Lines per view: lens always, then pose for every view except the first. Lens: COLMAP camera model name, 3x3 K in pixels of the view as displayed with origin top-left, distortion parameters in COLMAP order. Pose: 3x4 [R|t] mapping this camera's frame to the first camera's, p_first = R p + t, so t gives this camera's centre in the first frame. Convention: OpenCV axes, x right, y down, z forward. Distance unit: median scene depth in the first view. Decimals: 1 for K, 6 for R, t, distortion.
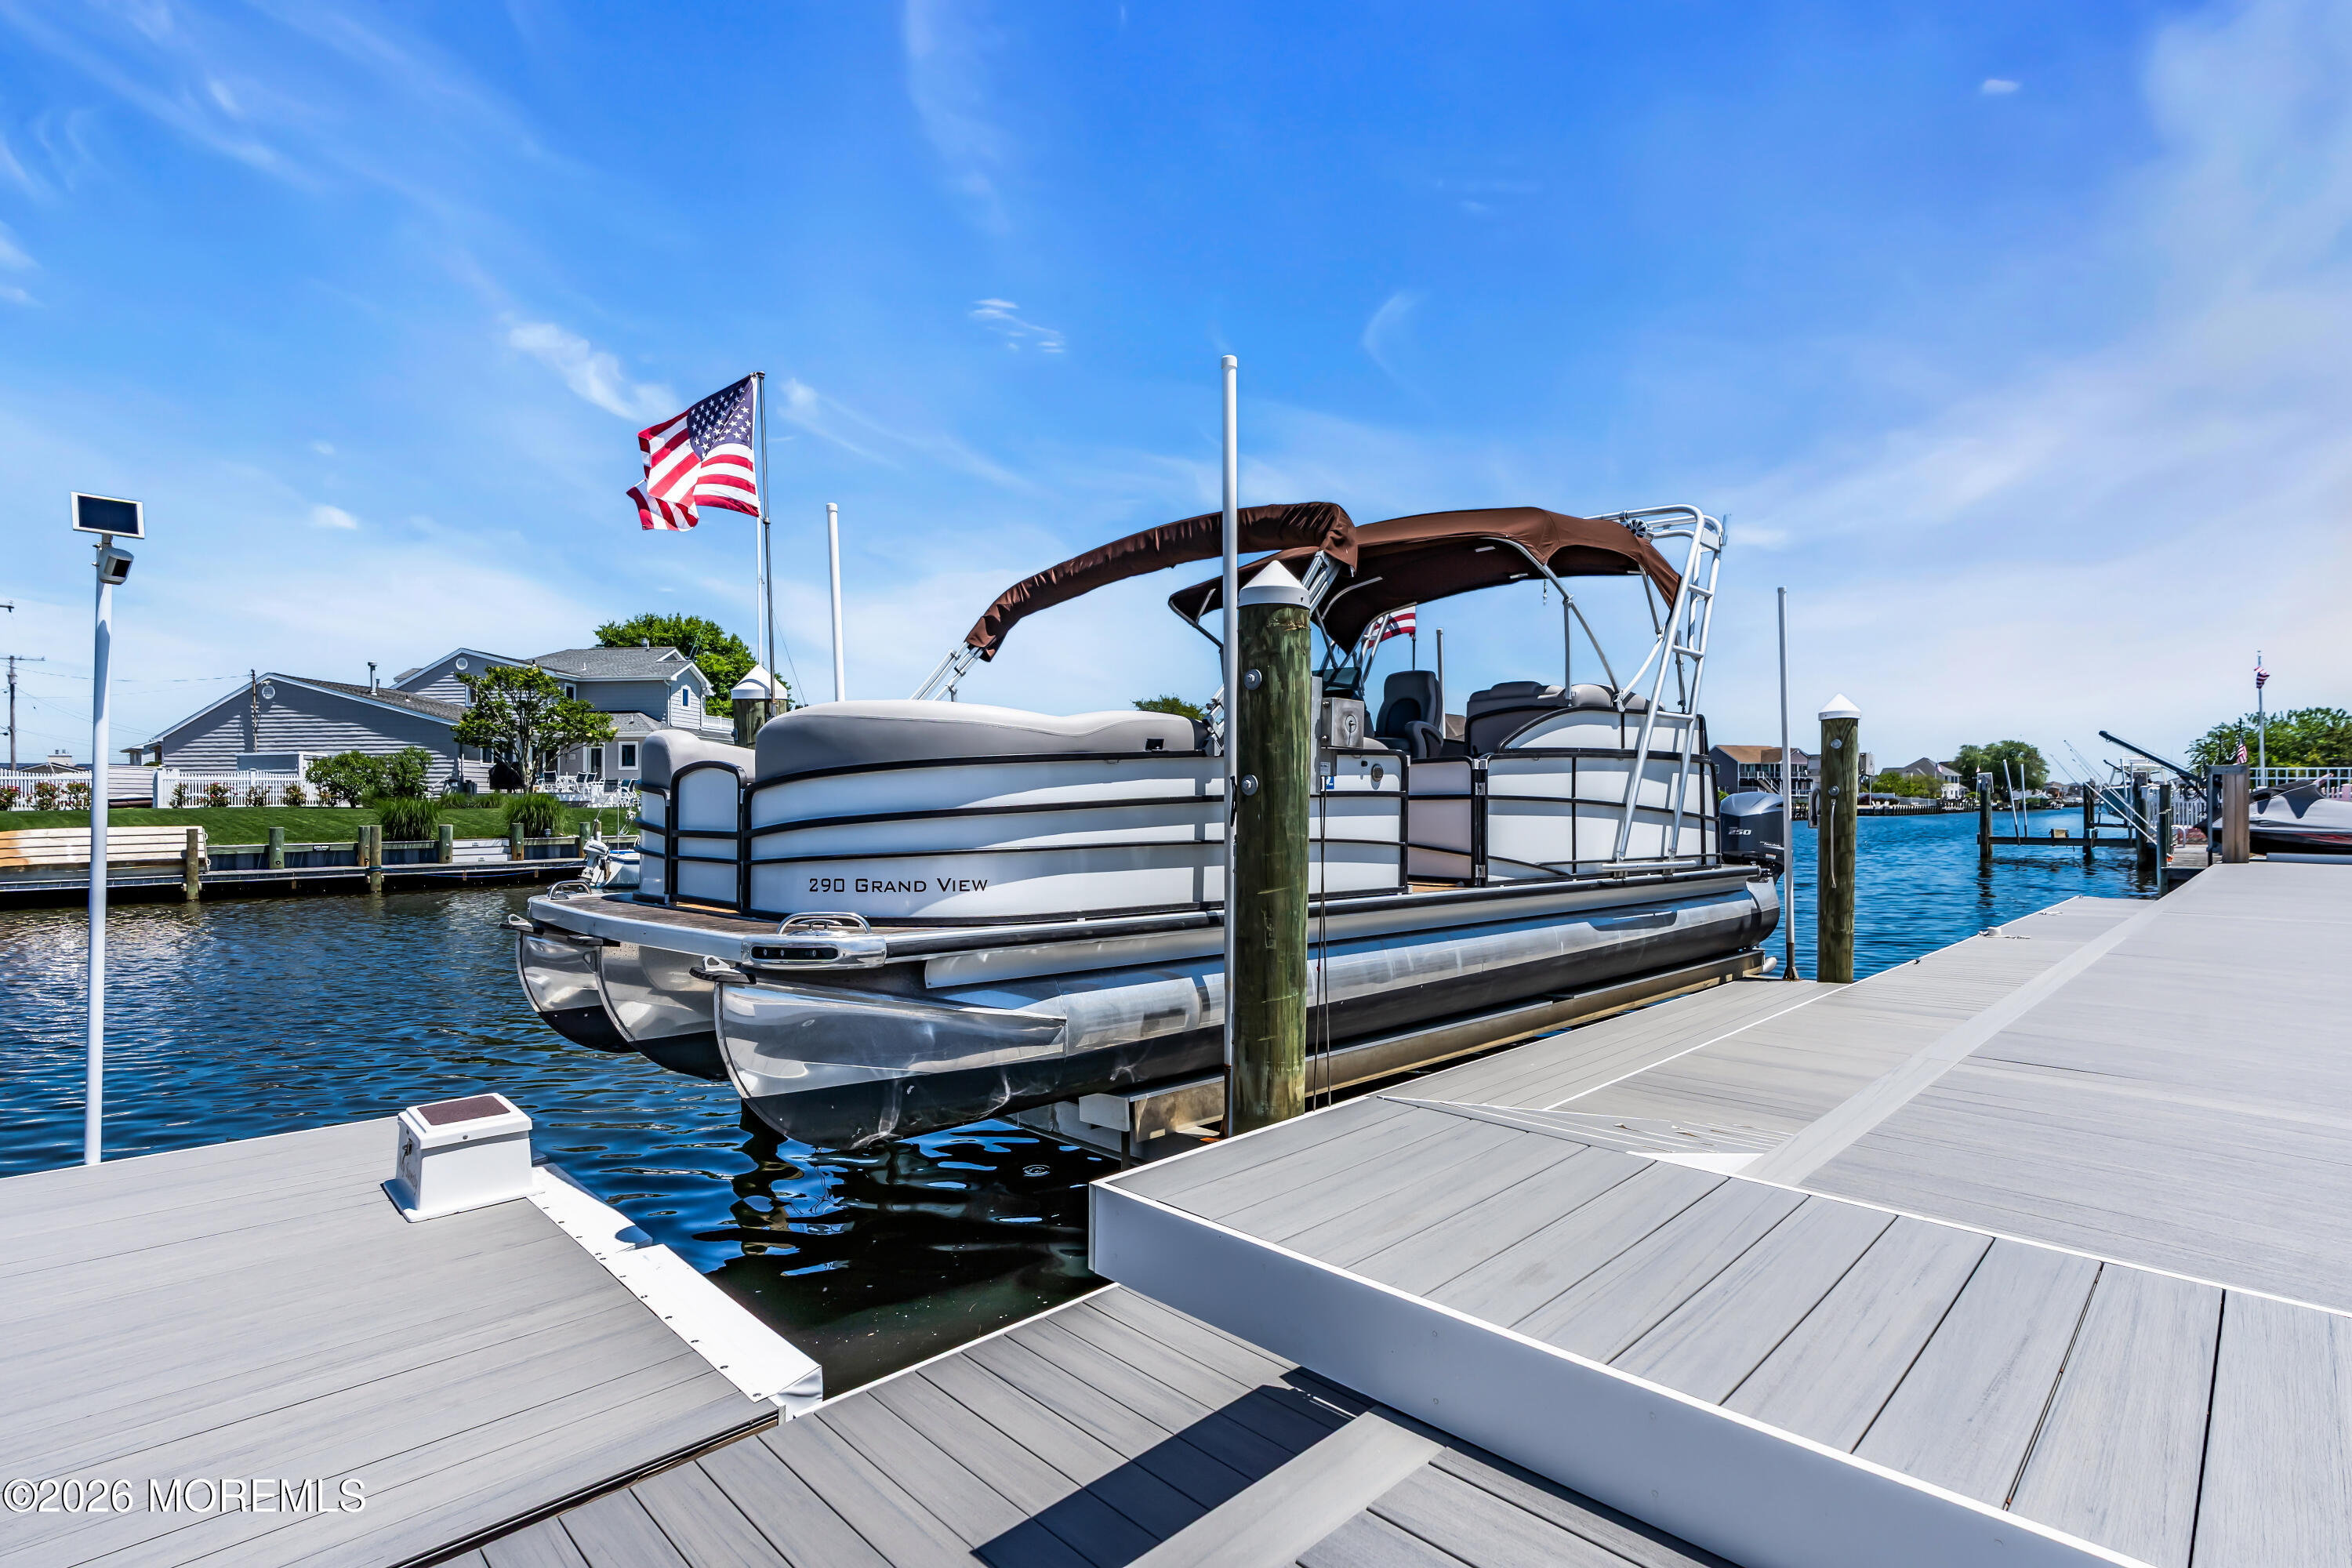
lens RADIAL K [[1112.3, 0, 1176.0], [0, 1112.3, 784.0], [0, 0, 1]] dist [-0.001217, -0.000176]
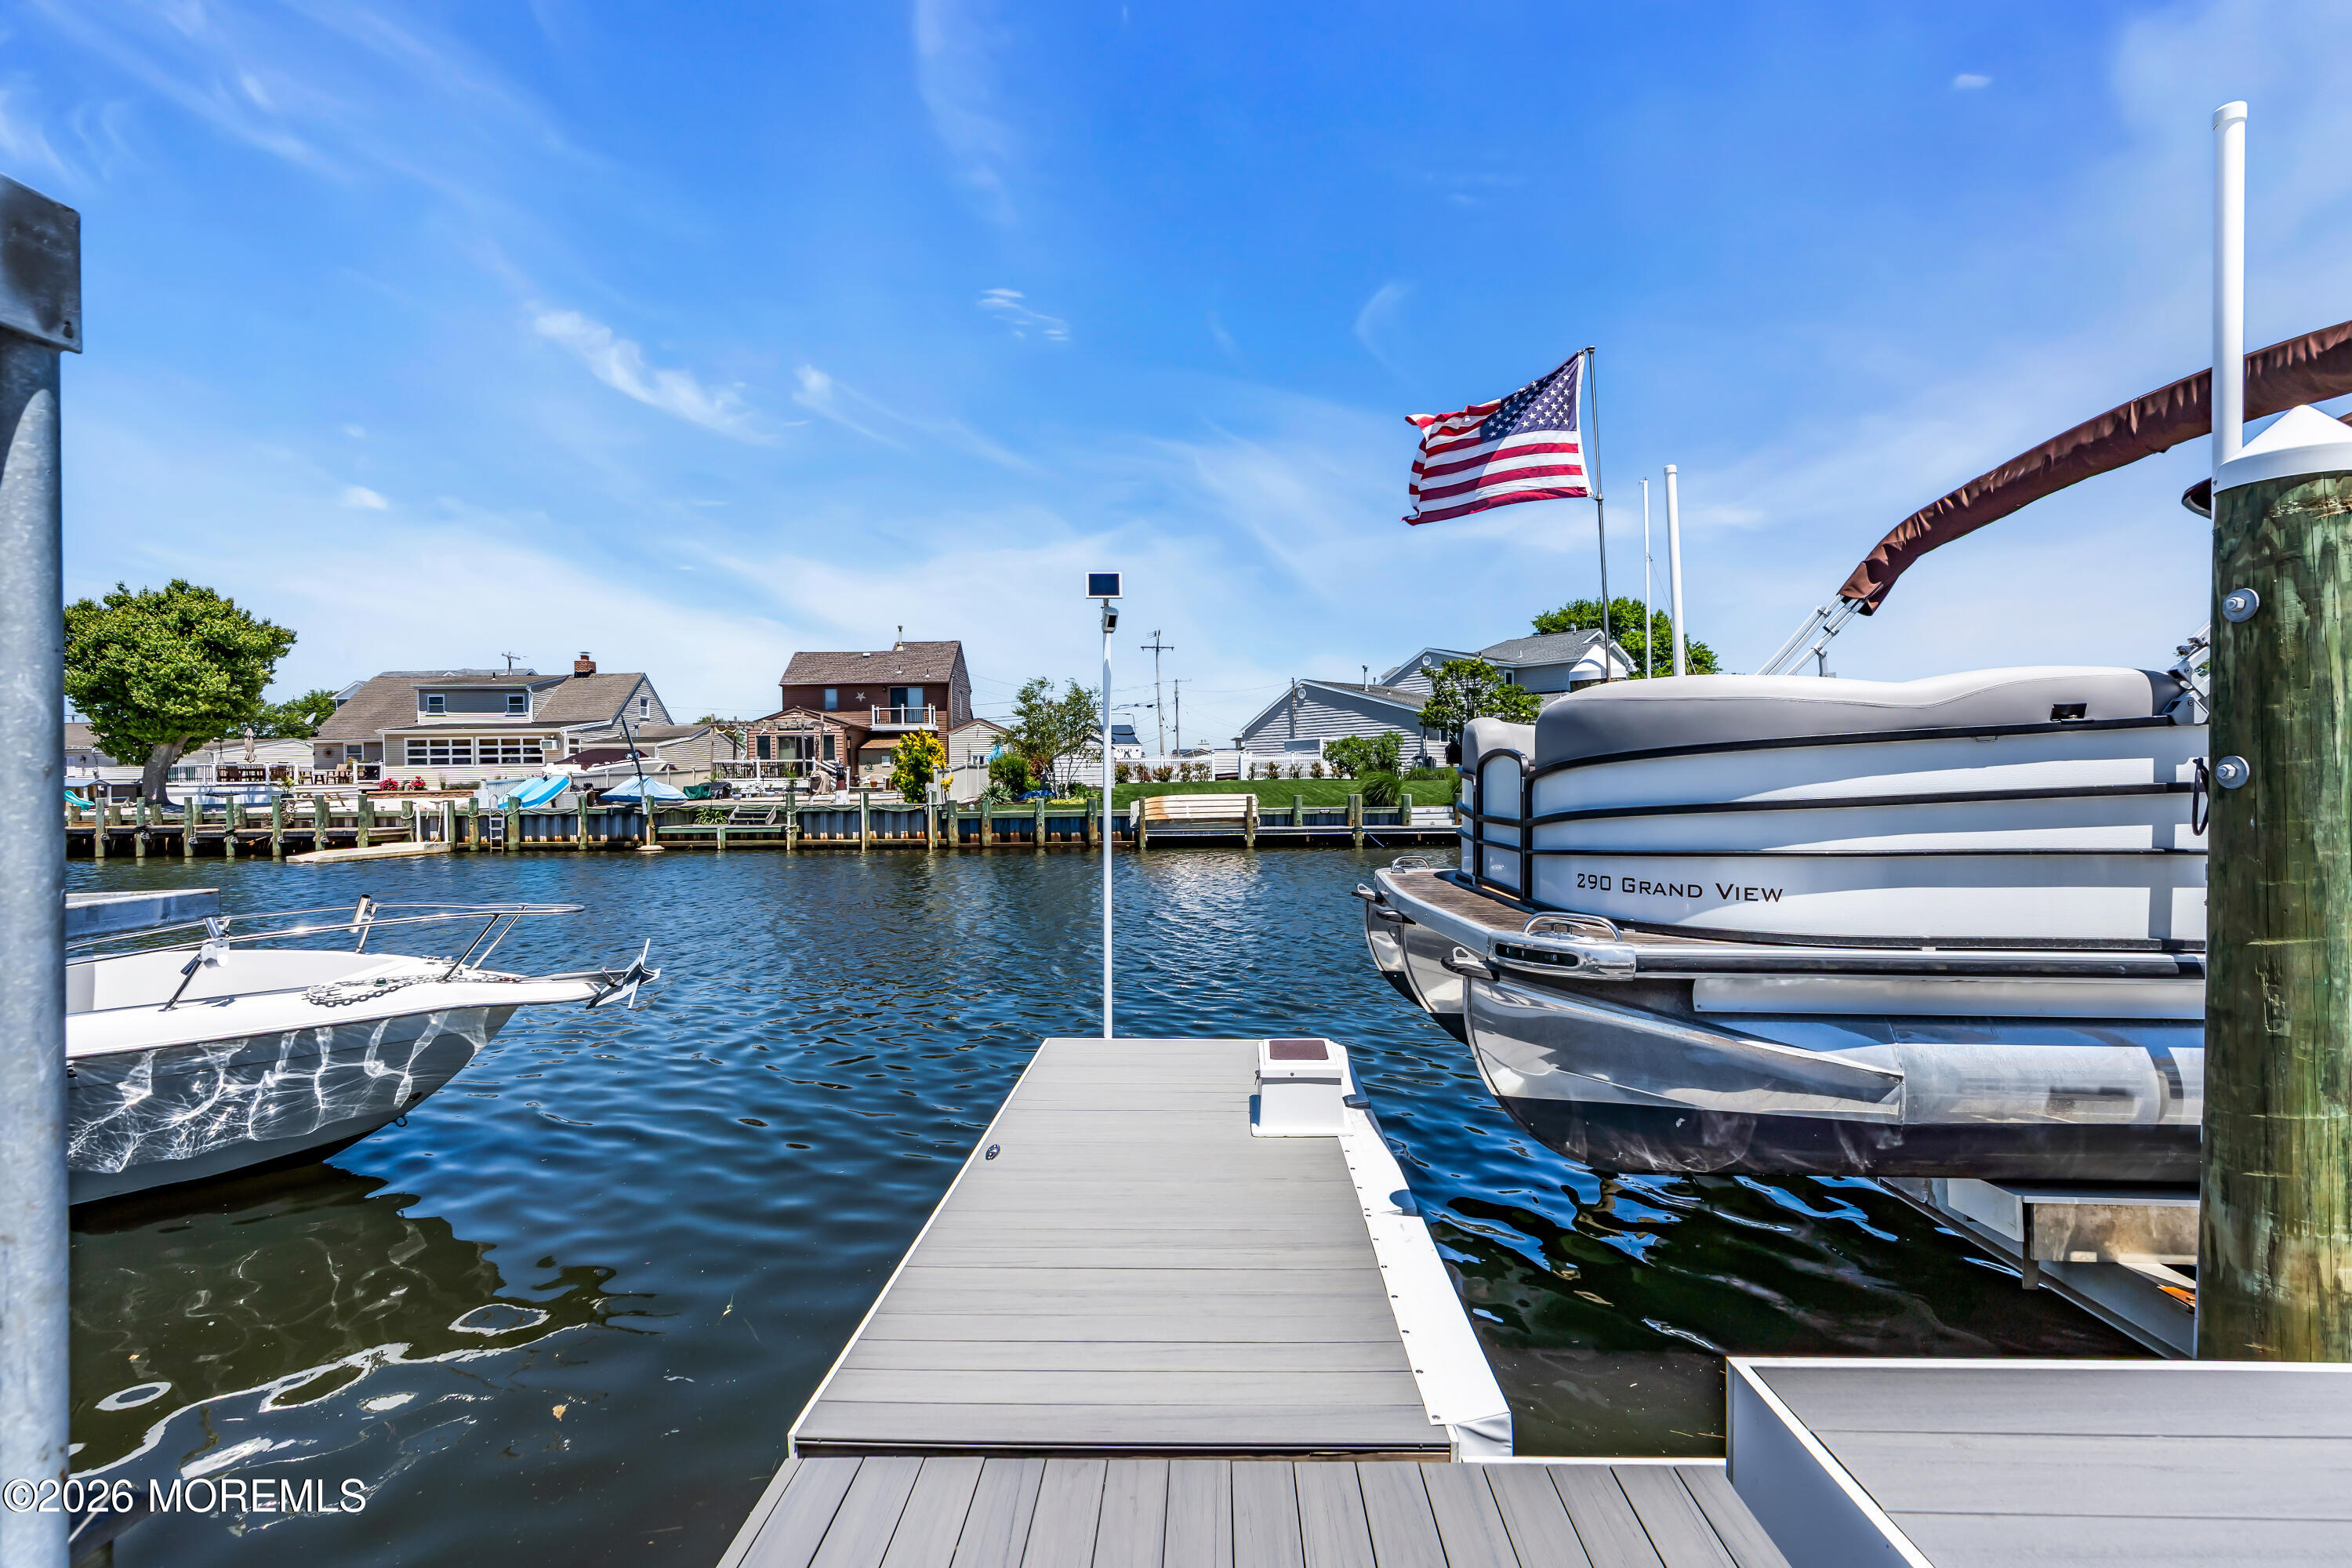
lens RADIAL K [[1056.2, 0, 1176.0], [0, 1056.2, 784.0], [0, 0, 1]] dist [-0.010741, 0.008124]
pose [[0.691703, 0.002119, -0.722179, 0.070008], [0.016994, 0.999671, 0.019210, -0.011768], [0.721982, -0.025560, 0.691439, 0.121773]]
